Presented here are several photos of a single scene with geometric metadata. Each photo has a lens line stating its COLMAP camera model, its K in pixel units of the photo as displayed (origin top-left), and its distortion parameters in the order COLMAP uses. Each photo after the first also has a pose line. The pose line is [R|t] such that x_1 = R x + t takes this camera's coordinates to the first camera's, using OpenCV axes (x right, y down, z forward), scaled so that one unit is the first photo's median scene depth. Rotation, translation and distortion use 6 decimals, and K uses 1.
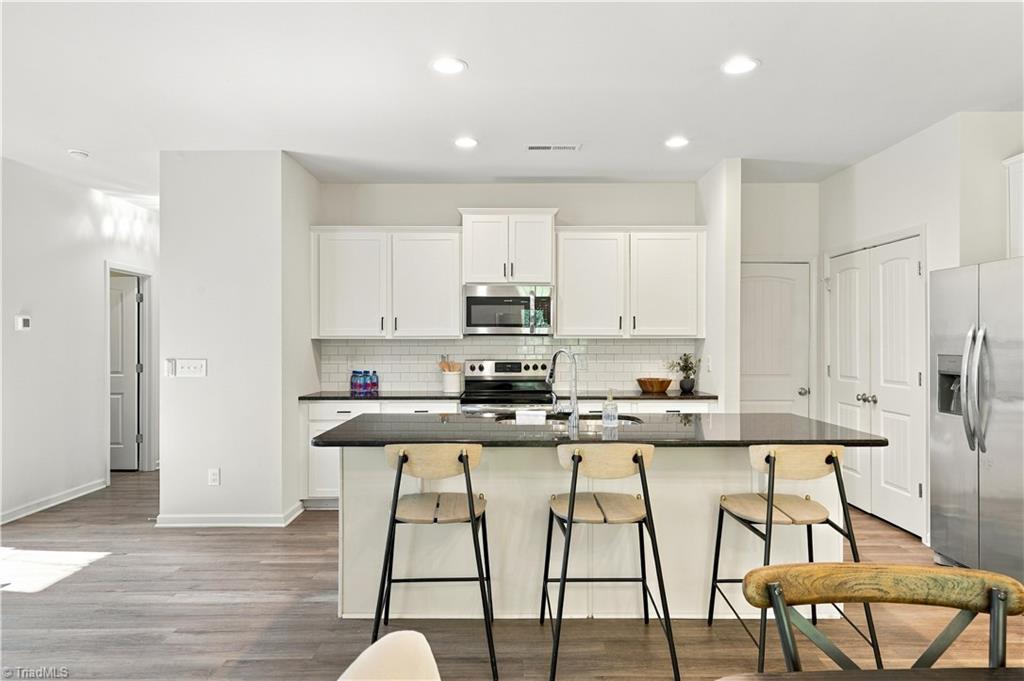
lens RADIAL K [[642.3, 0, 512.0], [0, 642.3, 340.5], [0, 0, 1]] dist [0.001611, -0.000524]
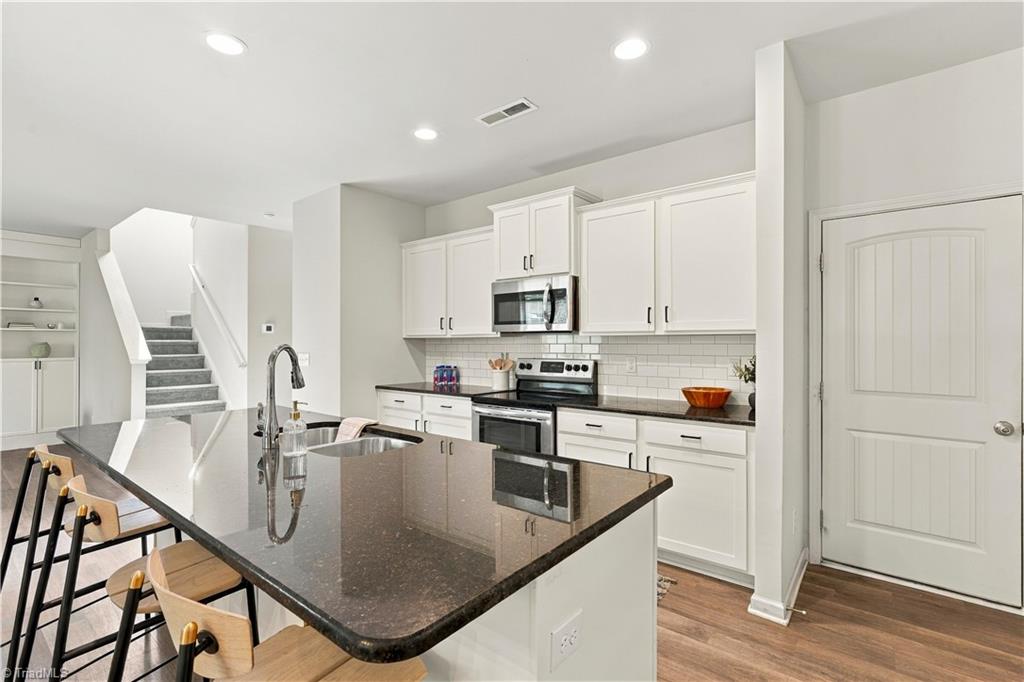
lens RADIAL K [[465.2, 0, 514.8], [0, 465.2, 338.2], [0, 0, 1]] dist [-0.006038, -0.000373]
pose [[0.781203, -0.005137, -0.624256, 0.398761], [0.001098, 0.999976, -0.006855, 0.004338], [0.624276, 0.004670, 0.781190, 0.456585]]
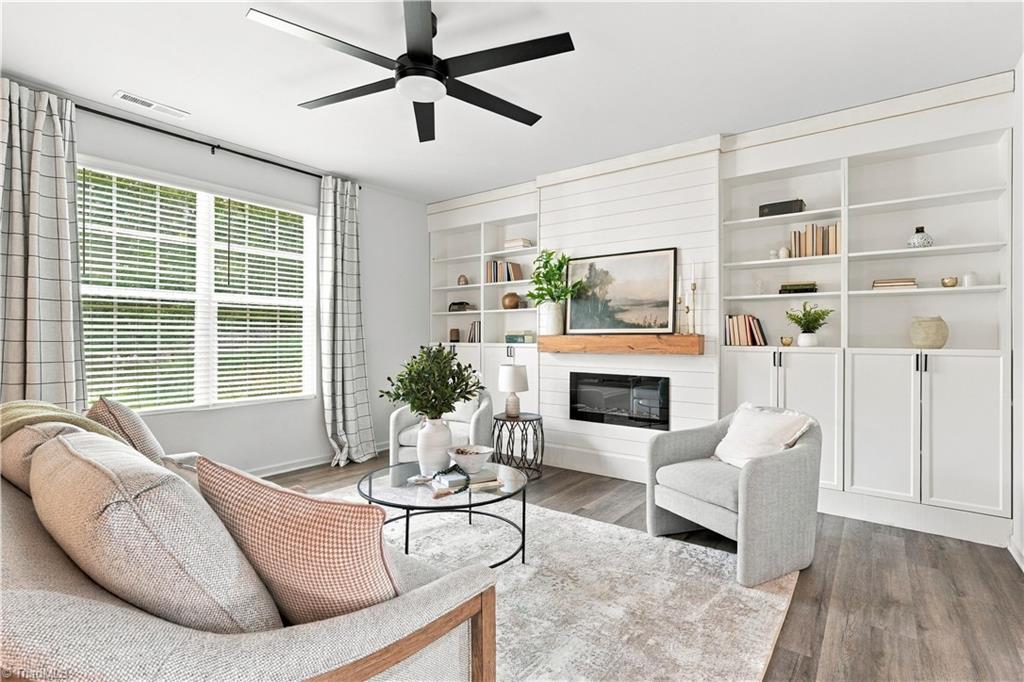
lens RADIAL K [[485.0, 0, 513.2], [0, 485.0, 337.1], [0, 0, 1]] dist [-0.002523, 0.000607]
pose [[-0.601825, -0.000088, -0.798628, -0.464246], [-0.001496, 0.999998, 0.001017, 0.030500], [0.798627, 0.001806, -0.601824, 0.569412]]
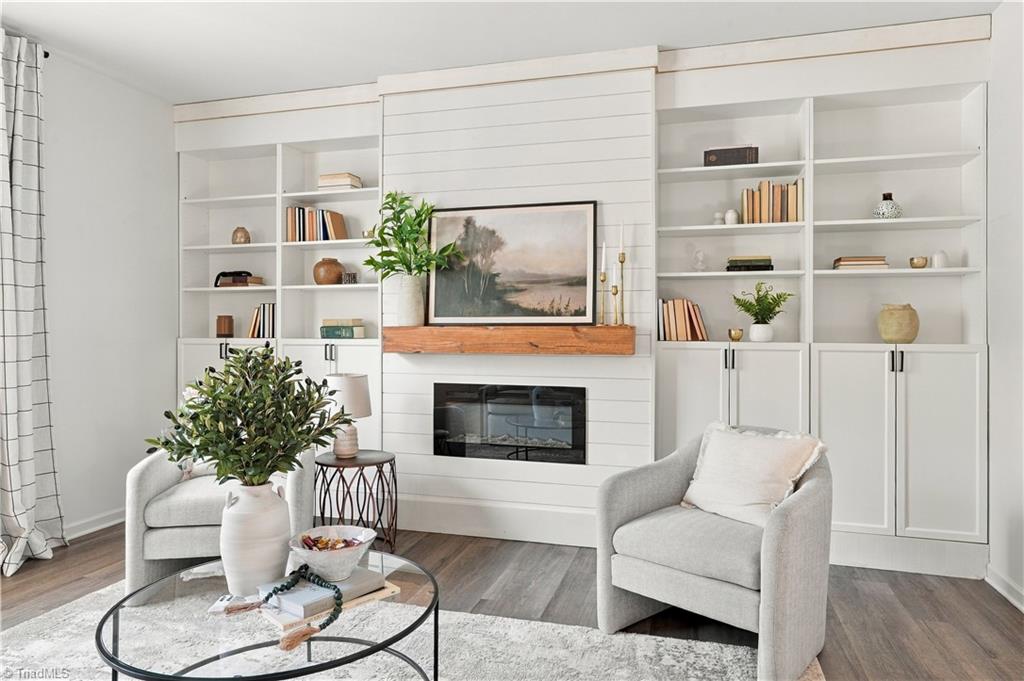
lens RADIAL K [[651.5, 0, 509.8], [0, 651.5, 328.1], [0, 0, 1]] dist [0.000948, 0.000436]
pose [[-0.280036, 0.000447, -0.959989, -0.512979], [-0.001093, 0.999999, 0.000784, 0.029169], [0.959989, 0.001269, -0.280035, 0.431033]]
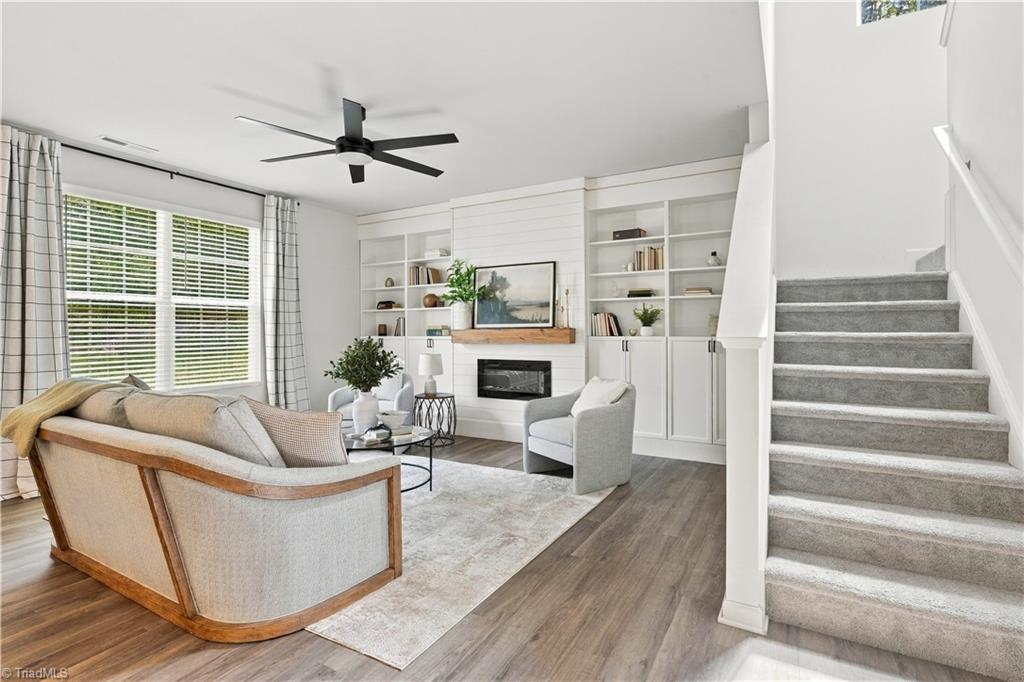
lens RADIAL K [[502.4, 0, 510.7], [0, 502.4, 326.8], [0, 0, 1]] dist [-0.001792, 0.000075]
pose [[-0.498409, -0.002165, -0.866939, -0.298435], [0.006945, 0.999955, -0.006489, 0.030398], [0.866914, -0.009255, -0.498372, 0.739207]]
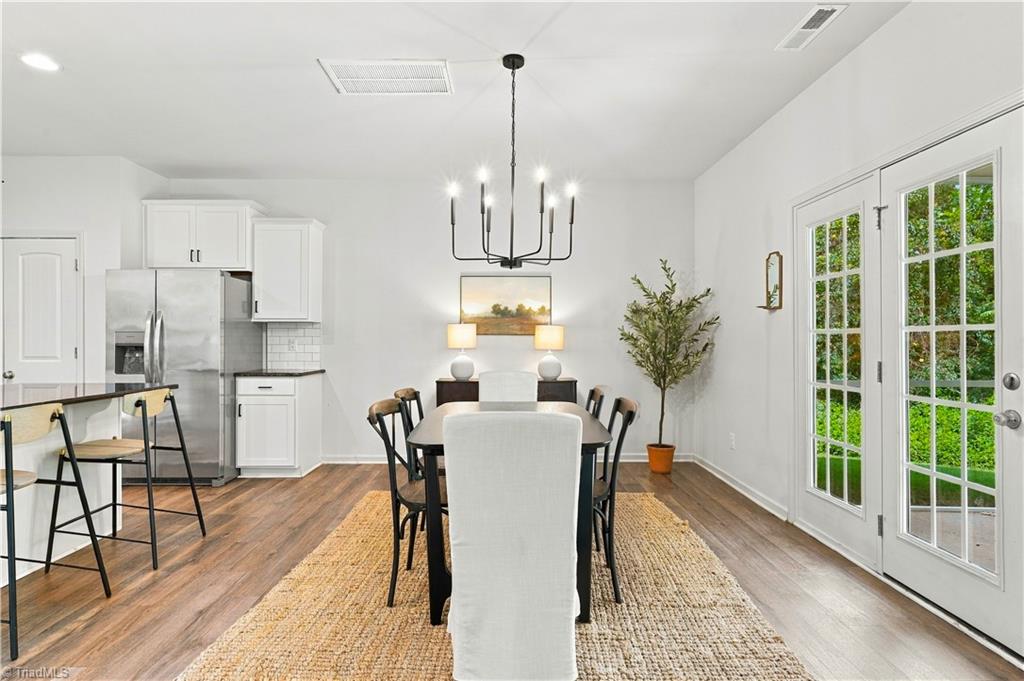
lens RADIAL K [[551.3, 0, 509.2], [0, 551.3, 337.9], [0, 0, 1]] dist [-0.003070, -0.000007]
pose [[-0.007818, 0.004206, 0.999961, -0.364134], [0.000956, 0.999991, -0.004199, 0.029567], [-0.999969, 0.000923, -0.007822, 0.127501]]
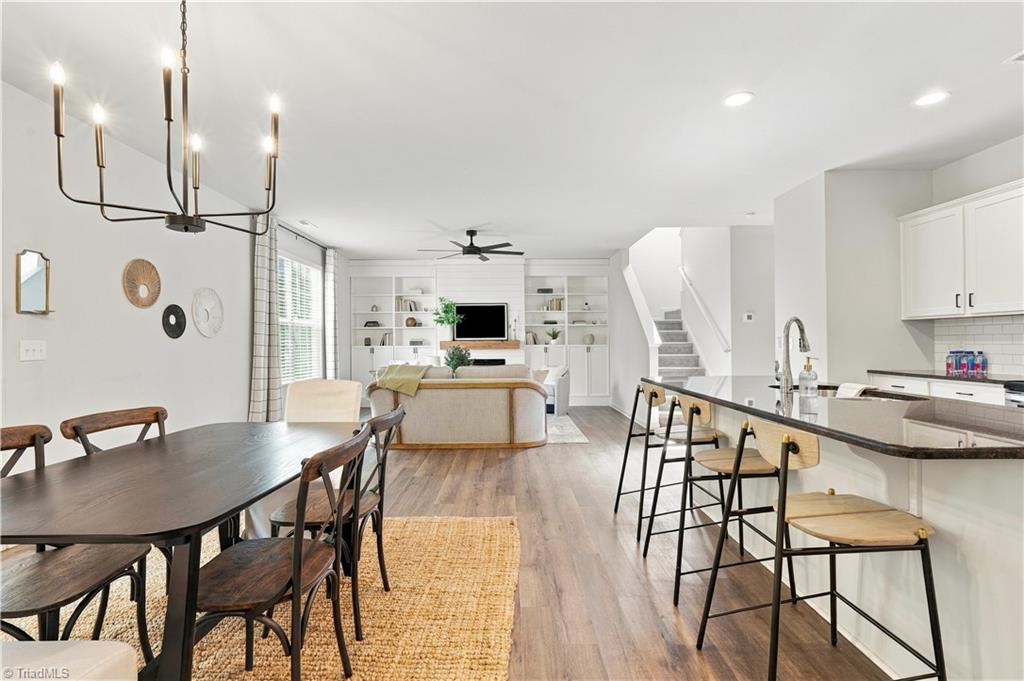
lens RADIAL K [[499.0, 0, 511.6], [0, 499.0, 338.1], [0, 0, 1]] dist [0.000755, 0.001875]
pose [[0.003372, -0.005329, -0.999980, 0.544545], [0.007401, 0.999959, -0.005304, 0.028302], [0.999967, -0.007383, 0.003411, 0.334892]]
